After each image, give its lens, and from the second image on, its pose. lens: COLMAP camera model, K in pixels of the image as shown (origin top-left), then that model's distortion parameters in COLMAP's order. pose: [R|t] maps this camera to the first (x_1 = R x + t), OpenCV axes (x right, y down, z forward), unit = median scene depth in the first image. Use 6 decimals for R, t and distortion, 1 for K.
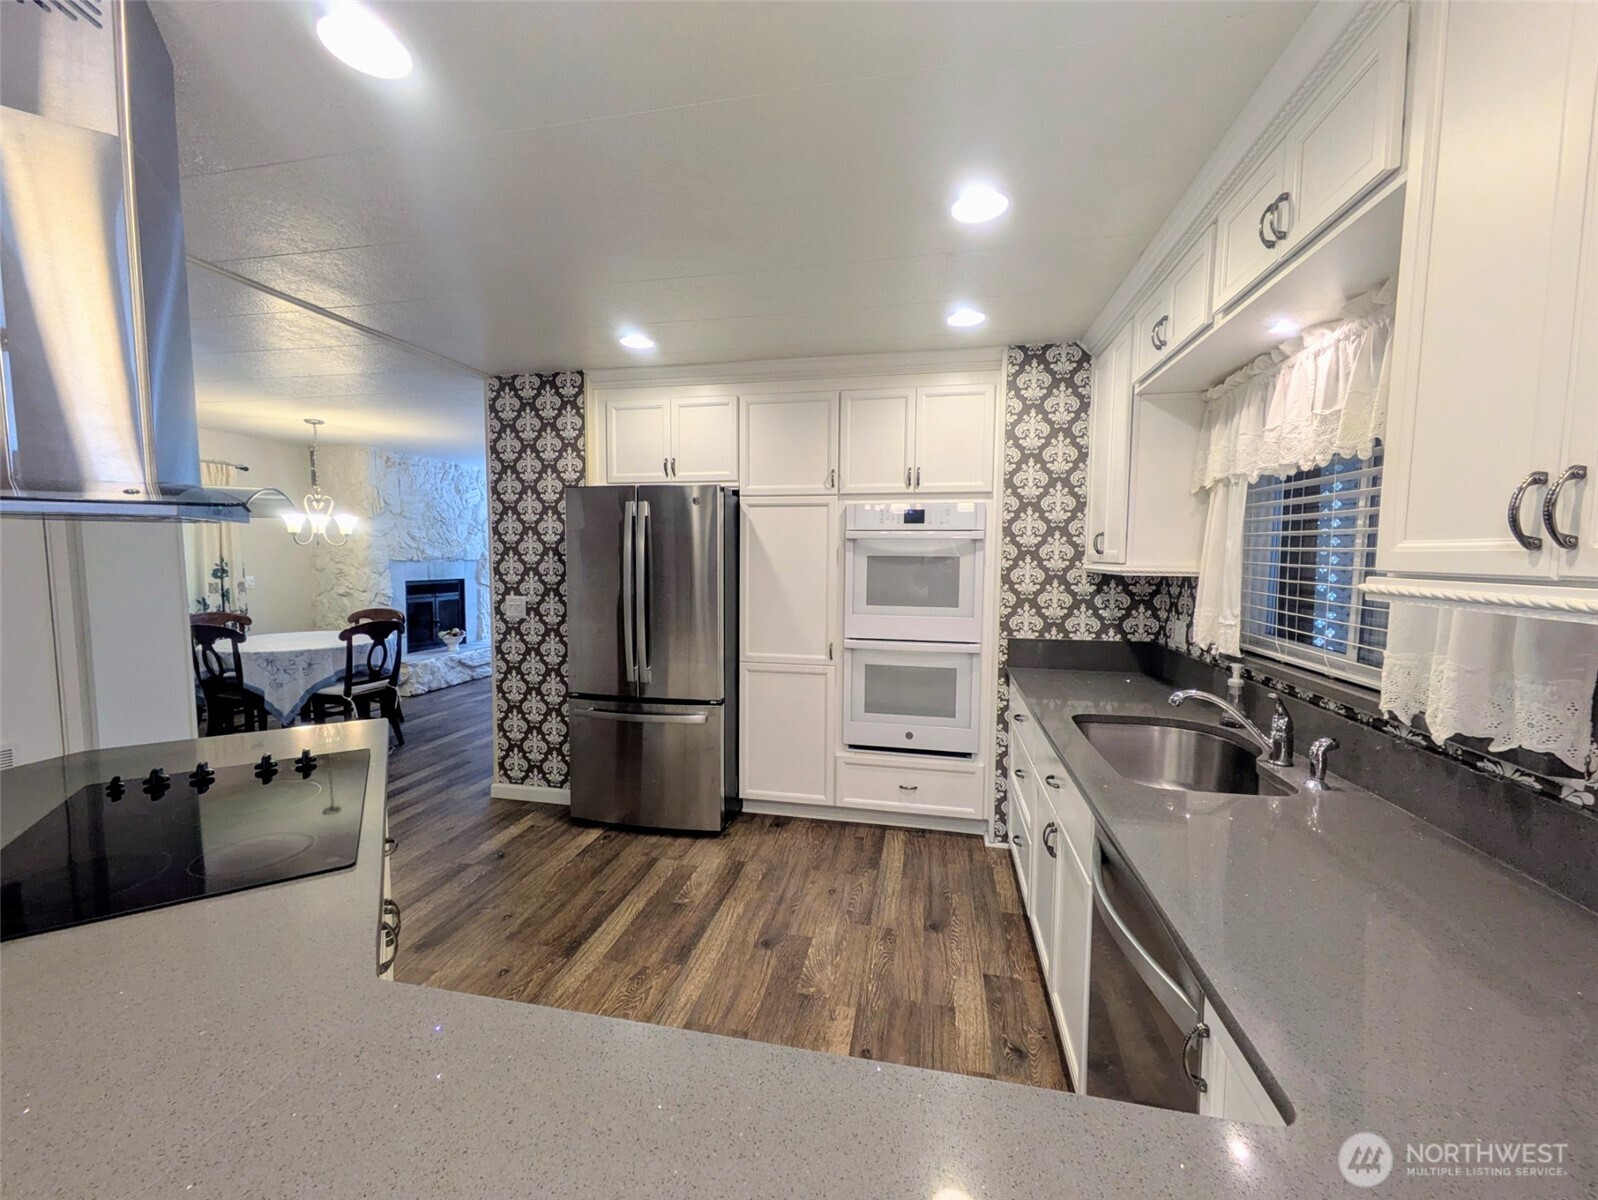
lens RADIAL K [[633.5, 0, 799.0], [0, 633.5, 600.0], [0, 0, 1]] dist [0.000528, 0.000472]
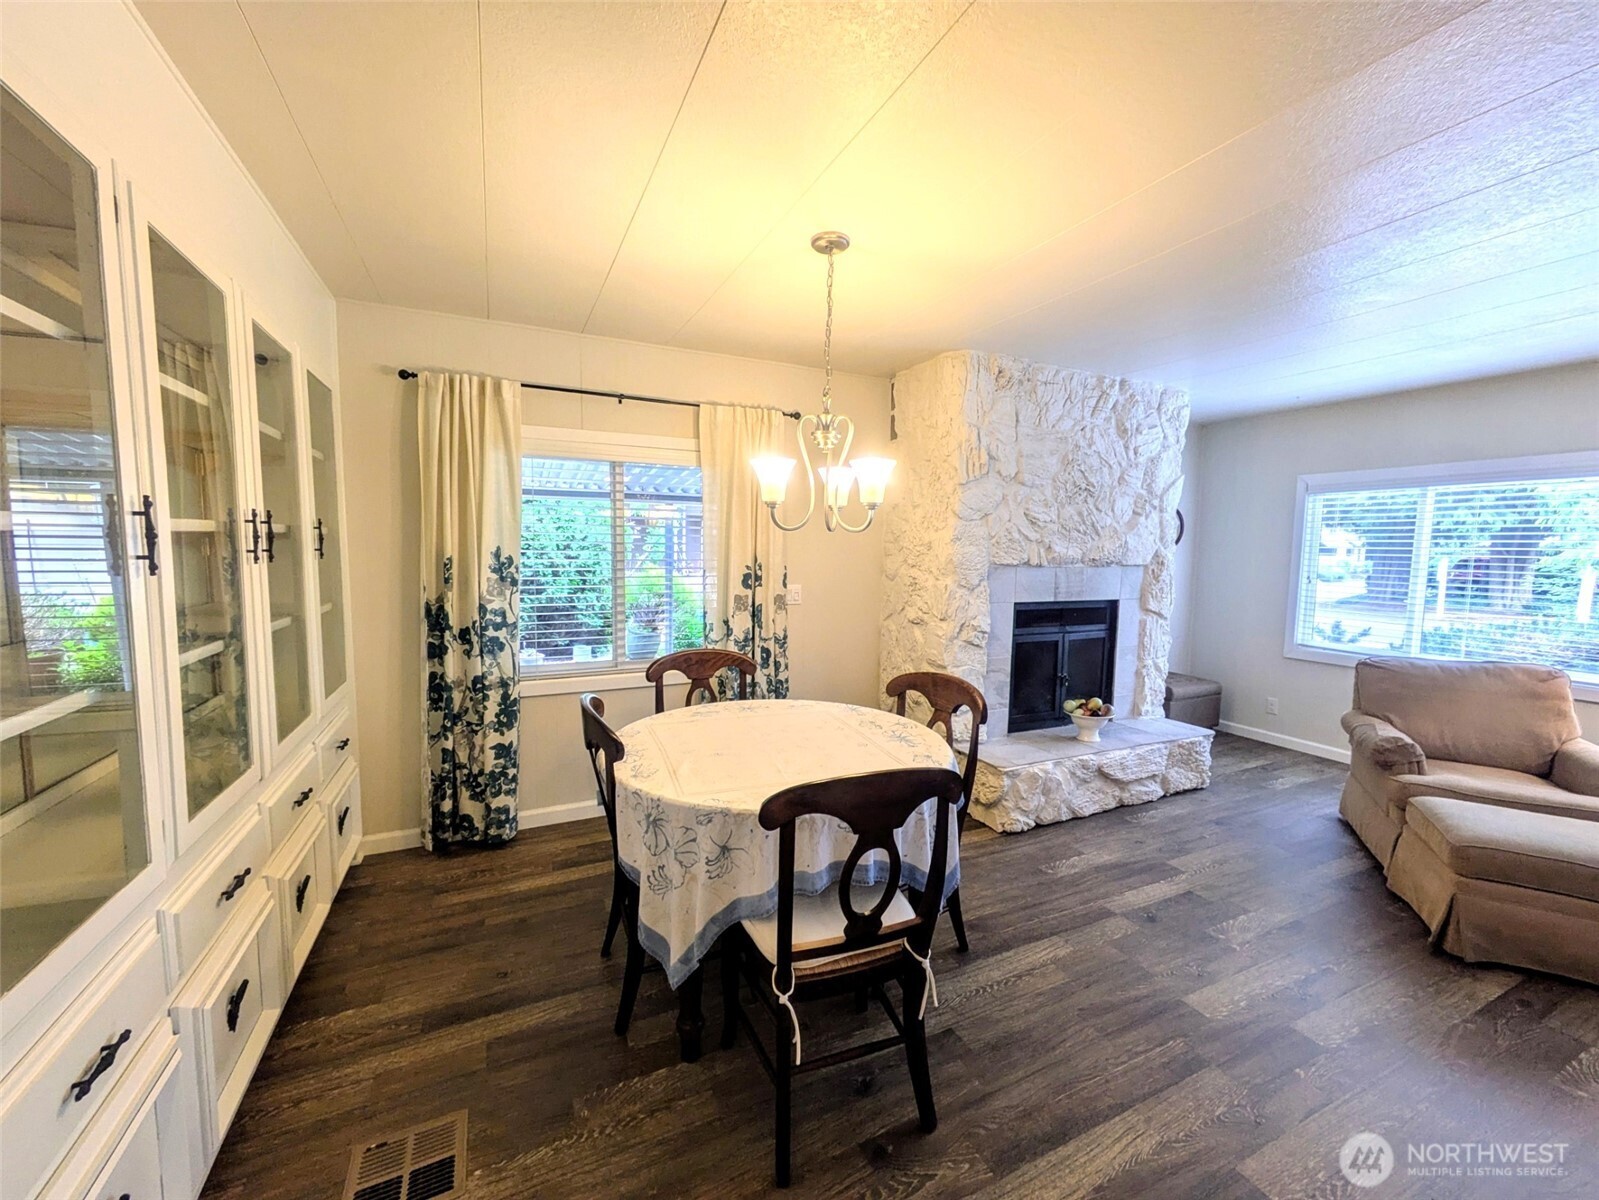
lens RADIAL K [[633.7, 0, 799.6], [0, 633.7, 601.3], [0, 0, 1]] dist [0.006302, -0.000639]
pose [[0.602803, 0.067896, -0.794996, -0.305035], [-0.065451, 0.997223, 0.035539, -0.038612], [0.795201, 0.030611, 0.605573, 0.532831]]
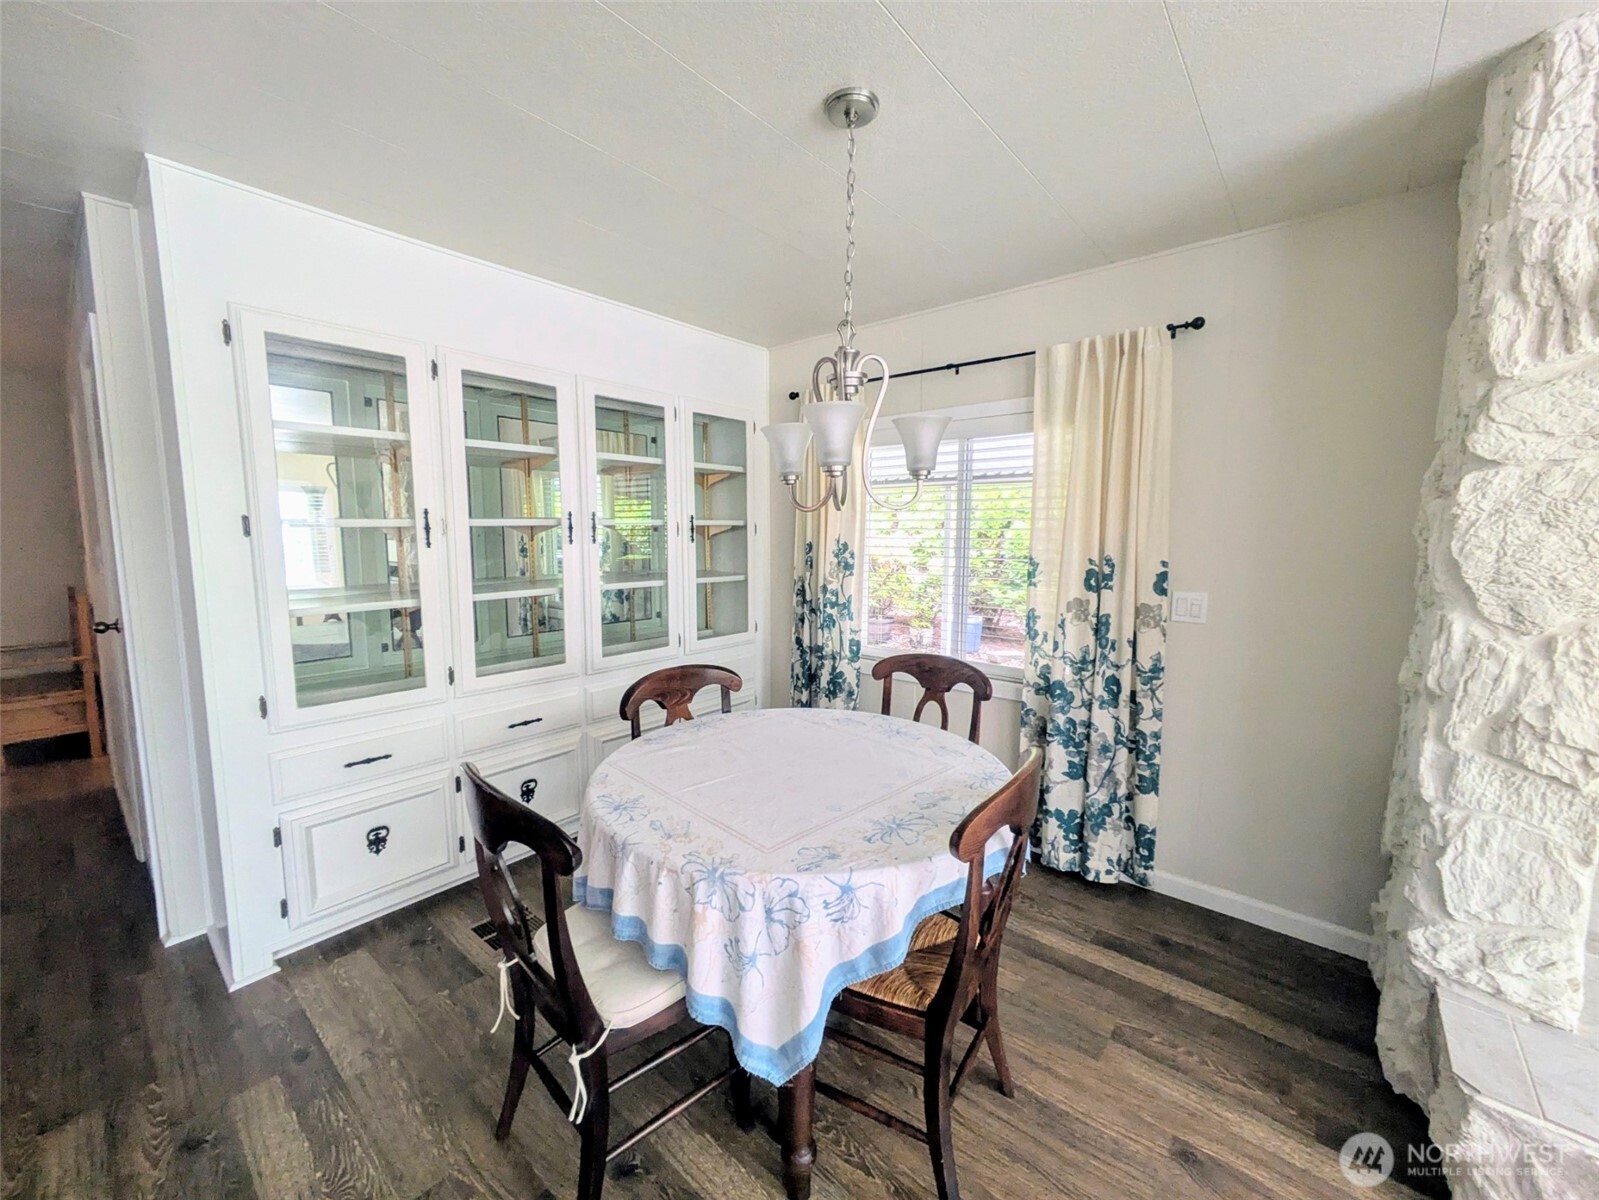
lens RADIAL K [[633.7, 0, 799.6], [0, 633.7, 601.3], [0, 0, 1]] dist [0.006302, -0.000639]
pose [[-0.474578, 0.089589, -0.875642, -0.335743], [-0.070896, 0.987684, 0.139477, -0.062077], [0.877354, 0.128272, -0.462382, 0.842119]]
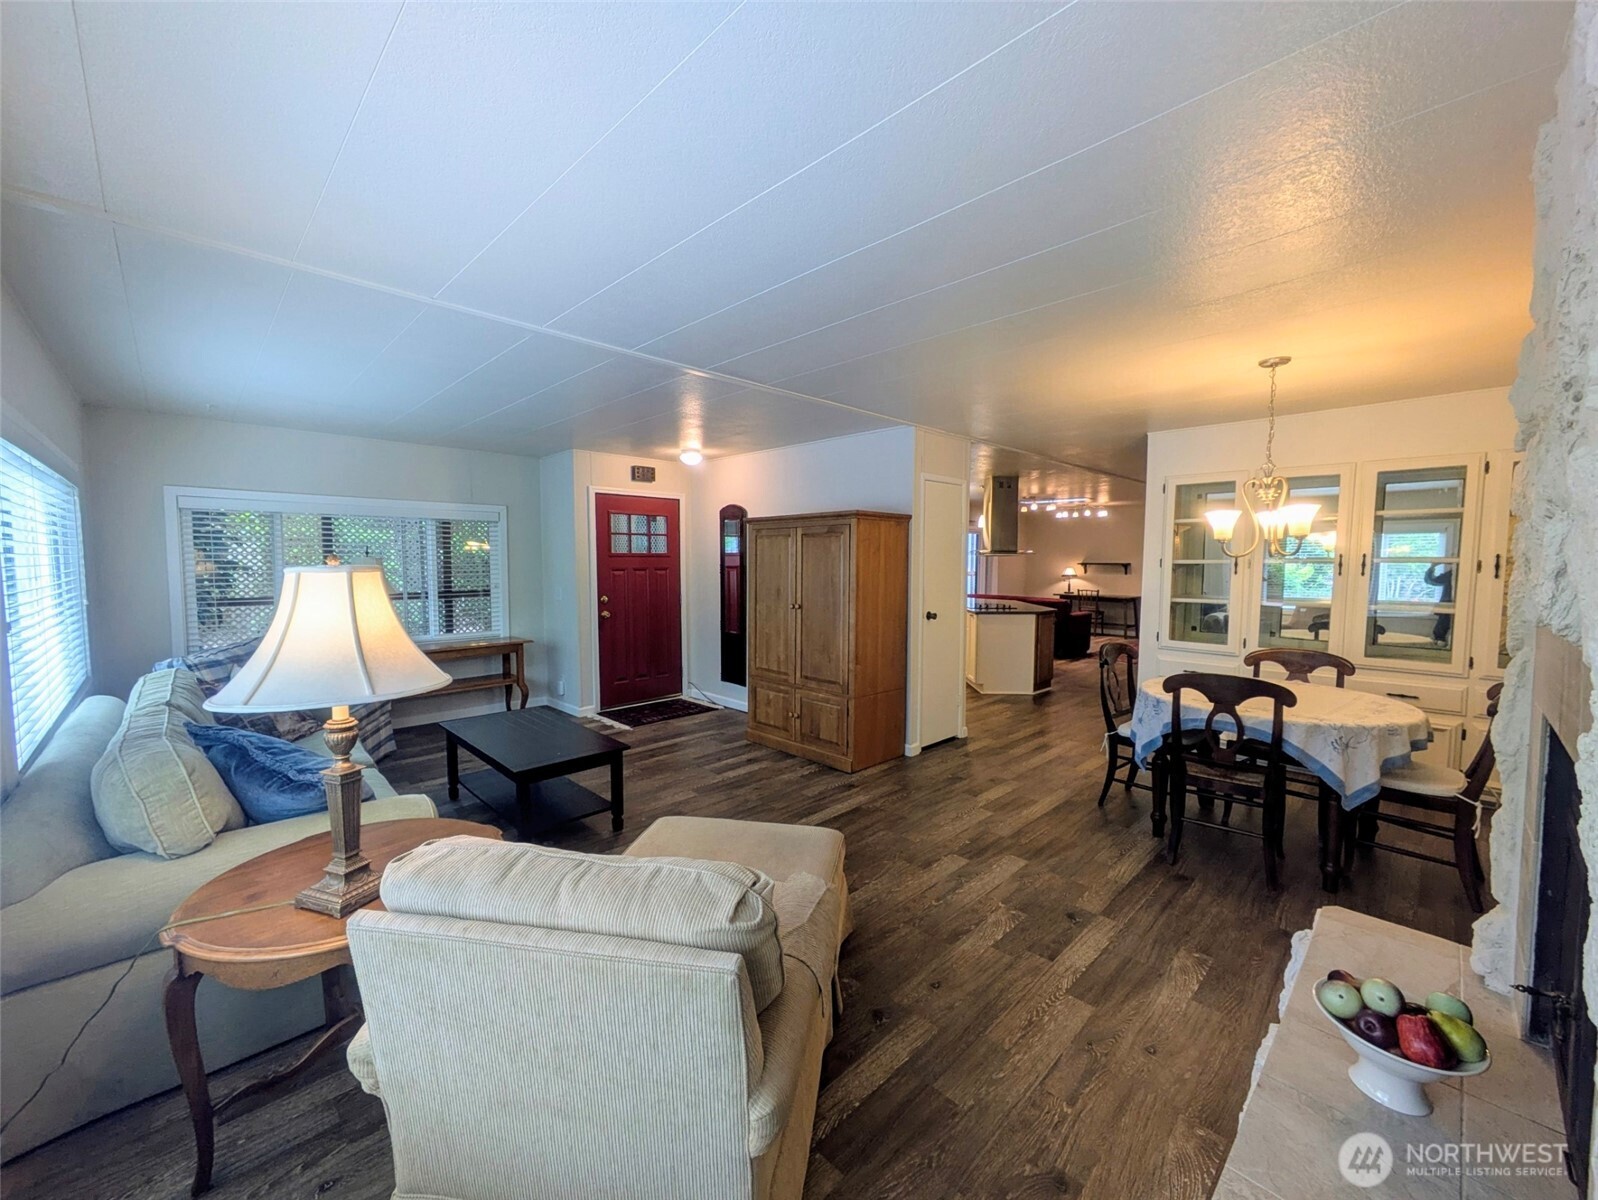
lens RADIAL K [[633.5, 0, 799.0], [0, 633.5, 600.0], [0, 0, 1]] dist [0.000528, 0.000472]
pose [[-0.830870, -0.046076, 0.554555, -0.535278], [0.031515, 0.991070, 0.129563, -0.103804], [-0.555573, 0.125127, -0.821999, 1.327753]]
